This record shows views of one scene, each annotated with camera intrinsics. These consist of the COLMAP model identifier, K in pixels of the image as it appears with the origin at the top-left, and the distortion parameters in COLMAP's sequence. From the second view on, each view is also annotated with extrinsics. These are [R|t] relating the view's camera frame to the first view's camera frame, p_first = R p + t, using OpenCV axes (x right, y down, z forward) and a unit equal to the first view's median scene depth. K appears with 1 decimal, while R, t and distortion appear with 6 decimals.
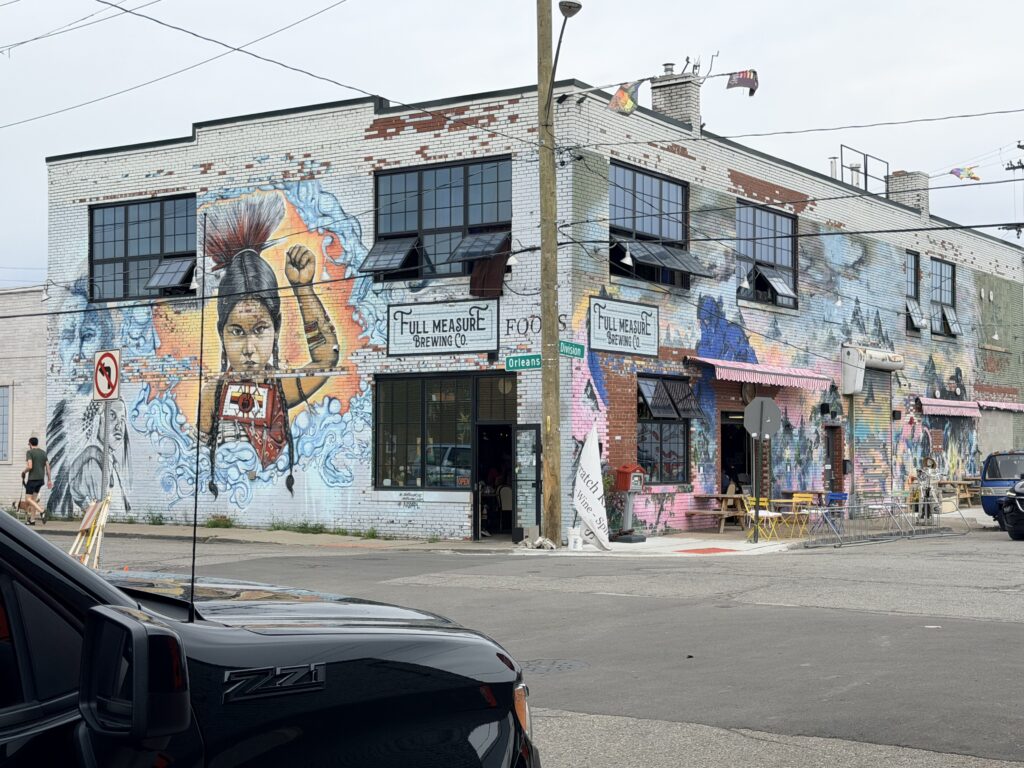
lens RADIAL K [[1544.5, 0, 512.0], [0, 1544.5, 384.0], [0, 0, 1]] dist [0.138763, 0.010235]
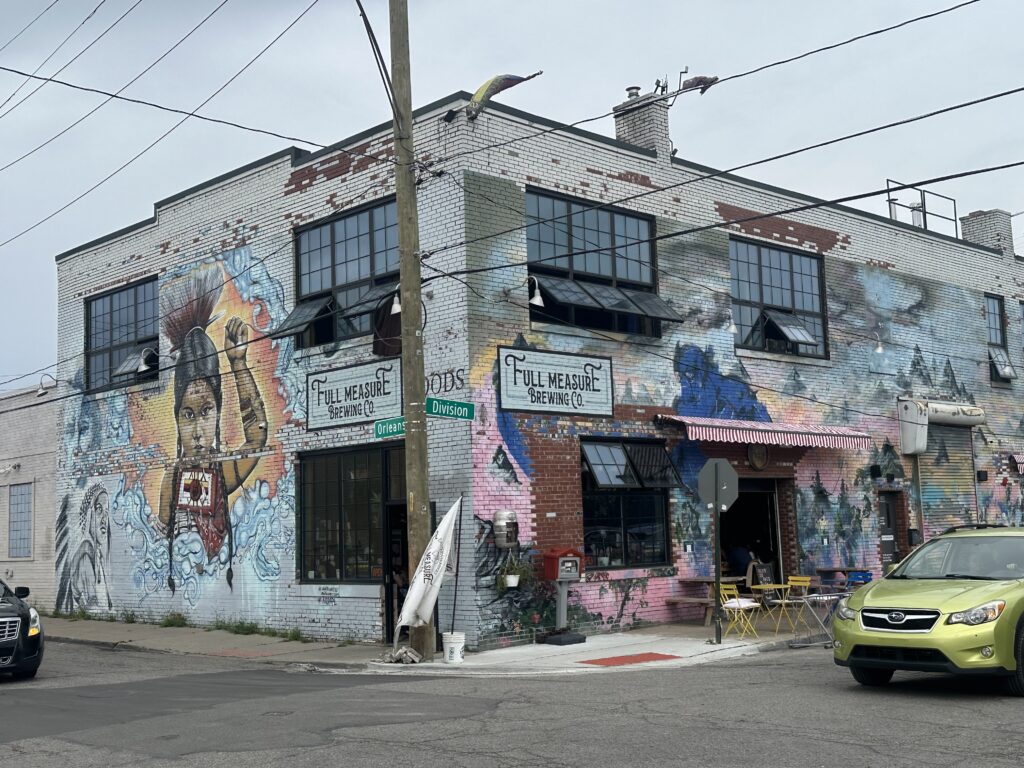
lens RADIAL K [[1216.4, 0, 503.4], [0, 1216.4, 383.7], [0, 0, 1]] dist [0.157237, -0.280303]
pose [[0.976013, -0.056938, -0.210135, 0.172380], [0.042030, 0.996316, -0.074746, 0.011559], [0.213617, 0.064121, 0.974811, 0.324922]]
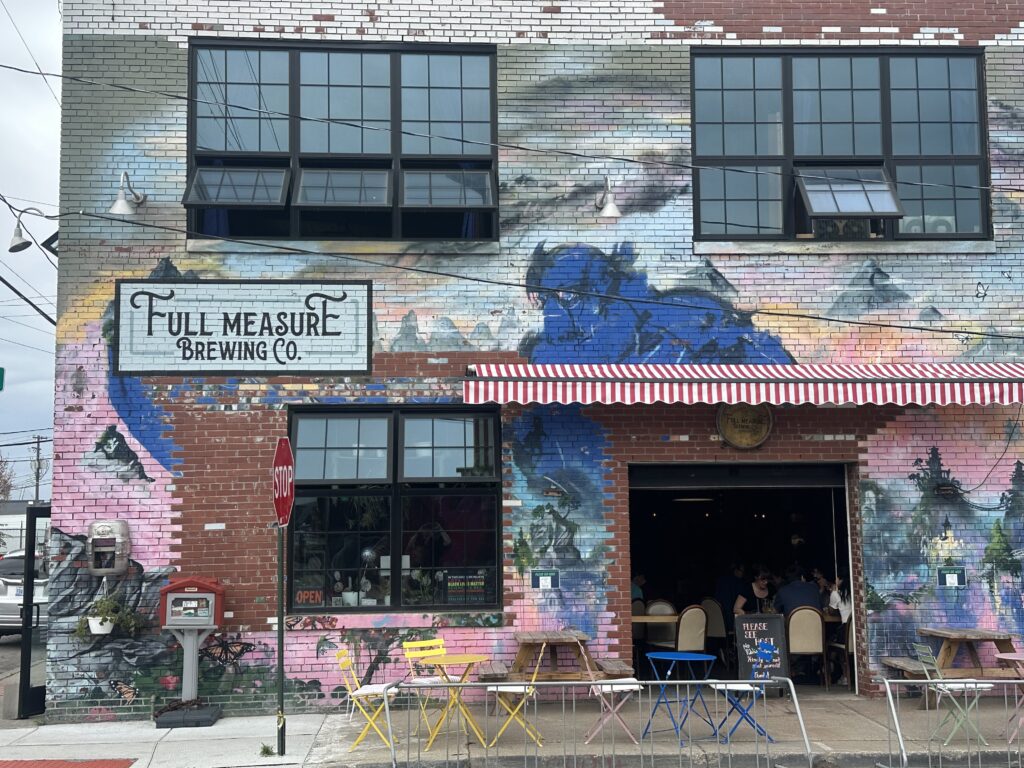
lens RADIAL K [[1336.7, 0, 519.0], [0, 1336.7, 385.1], [0, 0, 1]] dist [0.181761, -0.345851]
pose [[0.608311, -0.105115, -0.786708, 0.481995], [0.046945, 0.994221, -0.096542, 0.033625], [0.792309, 0.021795, 0.609730, 0.734986]]
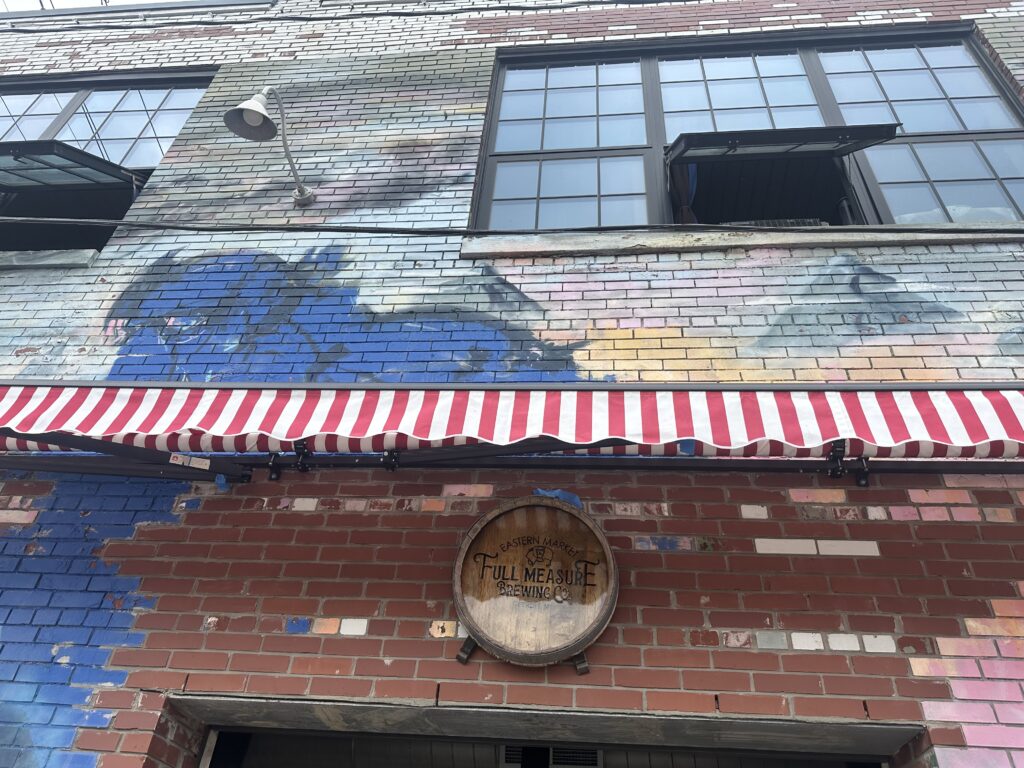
lens RADIAL K [[721.4, 0, 513.9], [0, 721.4, 381.2], [0, 0, 1]] dist [0.075618, -0.106377]
pose [[0.478954, -0.538134, -0.693553, 0.233853], [-0.026695, 0.780773, -0.624244, 0.039547], [0.877434, 0.317498, 0.359589, 1.038627]]
